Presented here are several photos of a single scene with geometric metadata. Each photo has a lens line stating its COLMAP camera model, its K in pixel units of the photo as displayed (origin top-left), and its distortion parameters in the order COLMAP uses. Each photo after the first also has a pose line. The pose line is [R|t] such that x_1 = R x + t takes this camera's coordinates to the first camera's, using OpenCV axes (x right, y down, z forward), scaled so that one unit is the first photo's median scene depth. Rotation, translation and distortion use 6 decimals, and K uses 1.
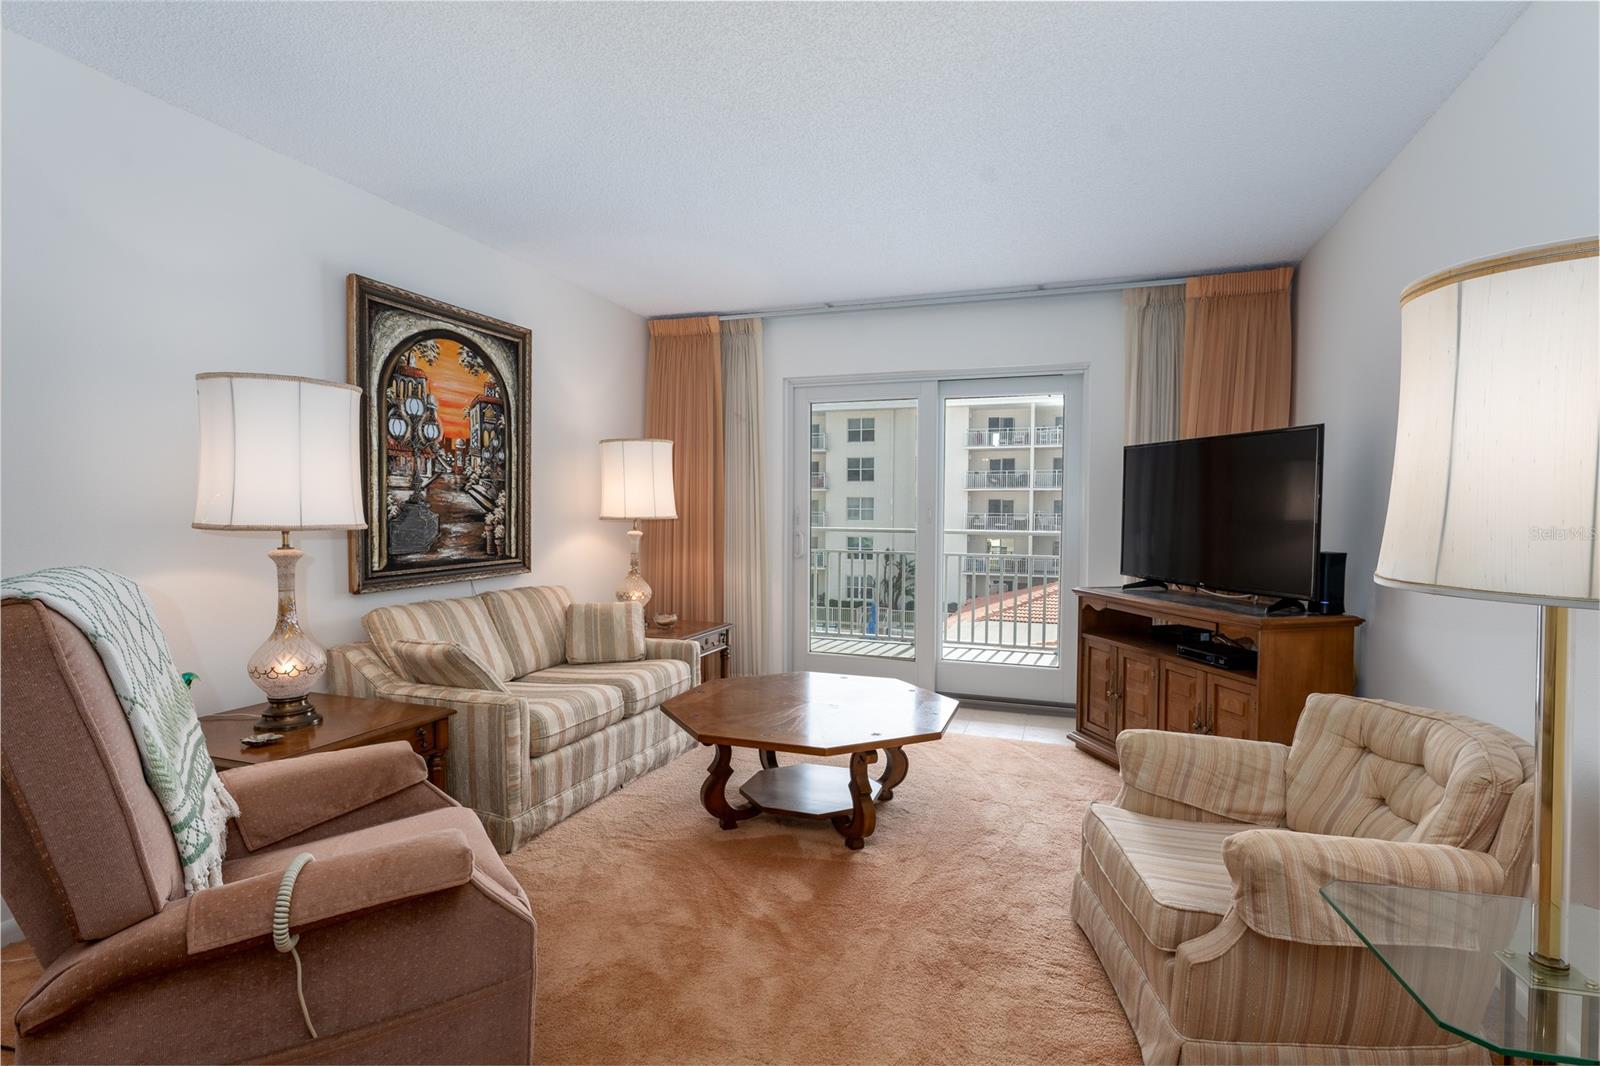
lens RADIAL K [[781.3, 0, 798.9], [0, 781.3, 539.1], [0, 0, 1]] dist [0.002192, 0.000256]
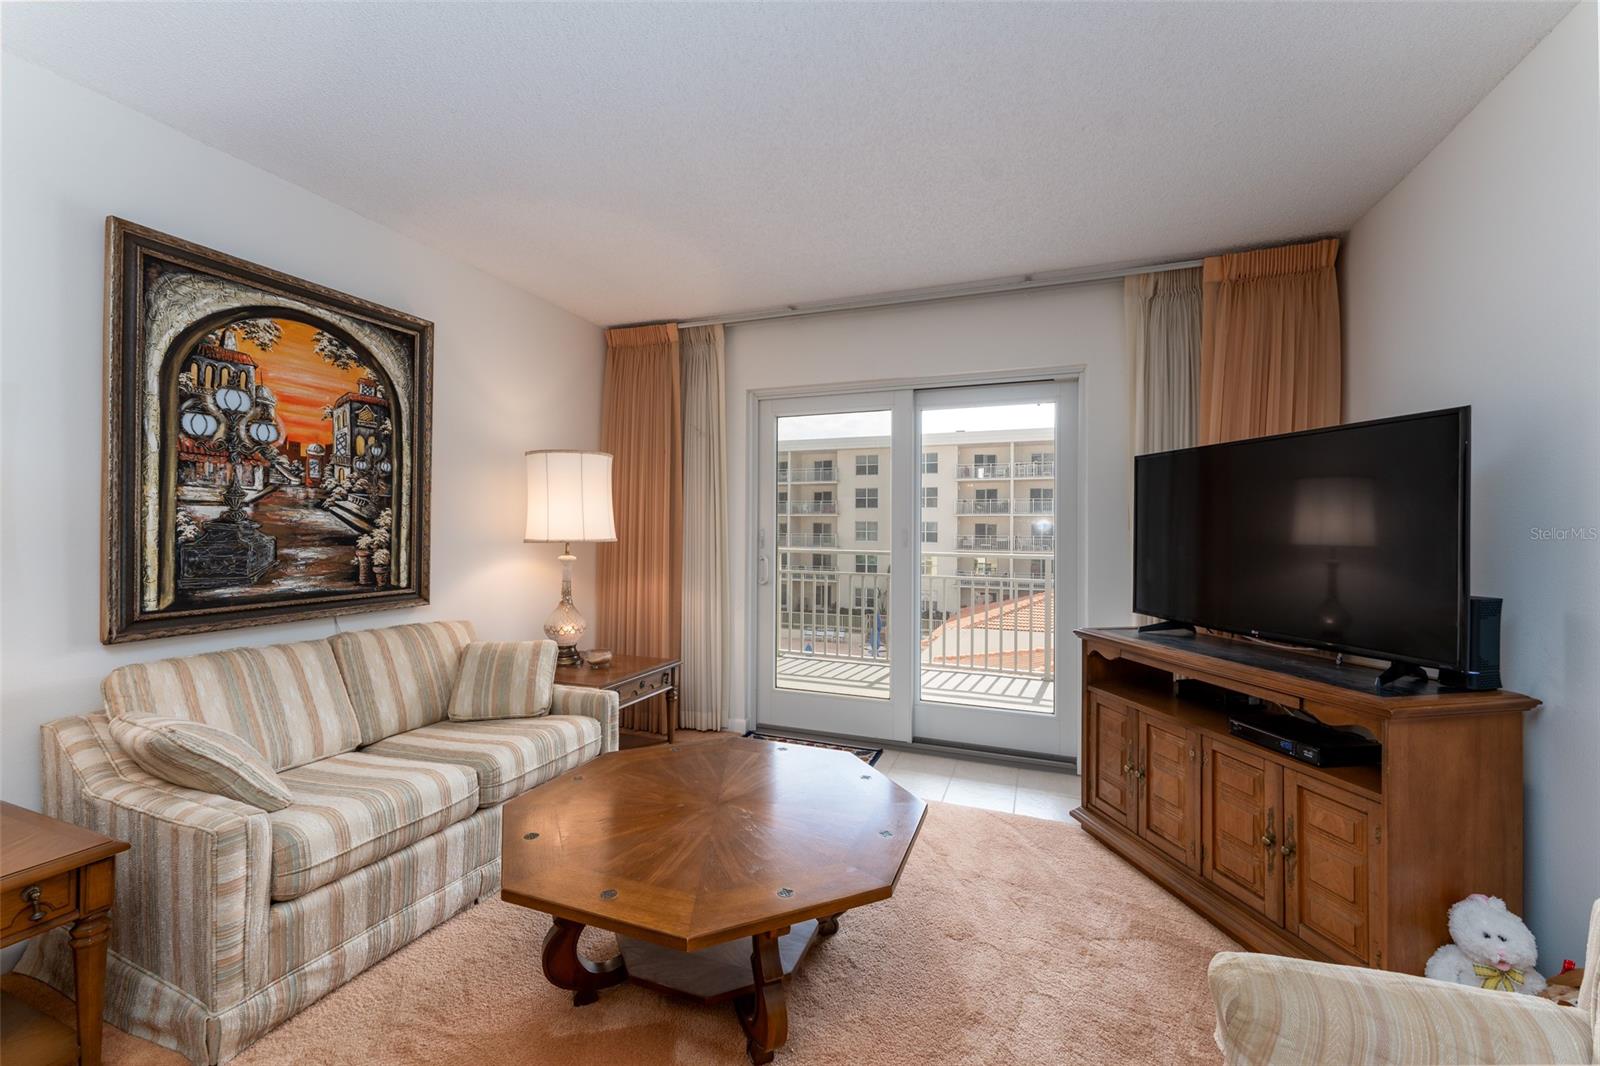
lens RADIAL K [[639.0, 0, 801.2], [0, 639.0, 525.0], [0, 0, 1]] dist [0.000206, -0.000054]
pose [[0.999591, 0.002757, -0.028473, 0.088454], [-0.004126, 0.998833, -0.048130, -0.013335], [0.028307, 0.048227, 0.998435, 0.338288]]
